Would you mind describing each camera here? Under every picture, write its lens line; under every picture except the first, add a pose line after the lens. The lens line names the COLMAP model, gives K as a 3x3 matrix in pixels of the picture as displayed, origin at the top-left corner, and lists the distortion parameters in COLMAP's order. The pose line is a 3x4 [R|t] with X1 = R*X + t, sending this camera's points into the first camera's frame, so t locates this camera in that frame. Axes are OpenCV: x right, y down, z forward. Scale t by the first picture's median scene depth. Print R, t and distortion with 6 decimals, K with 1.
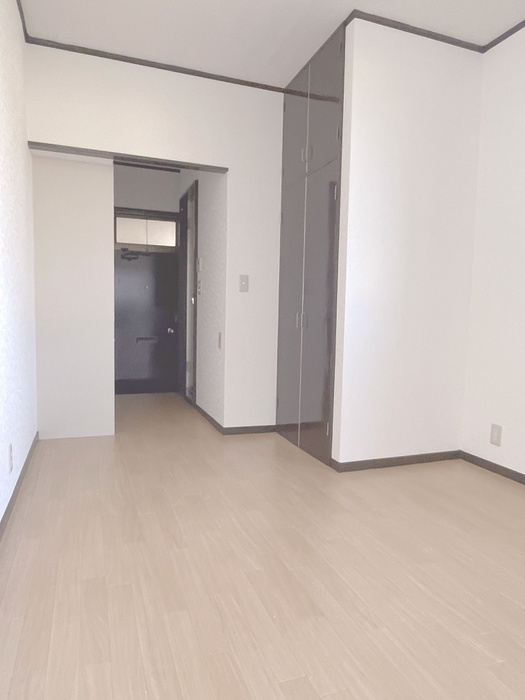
lens RADIAL K [[469.1, 0, 258.8], [0, 469.1, 352.4], [0, 0, 1]] dist [-0.005486, -0.000296]
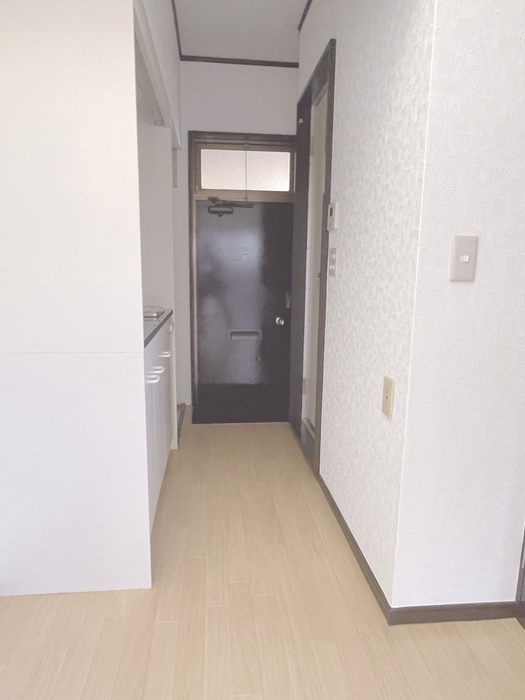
lens RADIAL K [[449.8, 0, 261.9], [0, 449.8, 345.1], [0, 0, 1]] dist [-0.001683, 0.000545]
pose [[0.971787, 0.031829, -0.233702, -0.068438], [-0.012846, 0.996524, 0.082307, -0.071174], [0.235510, -0.076983, 0.968818, 0.408115]]
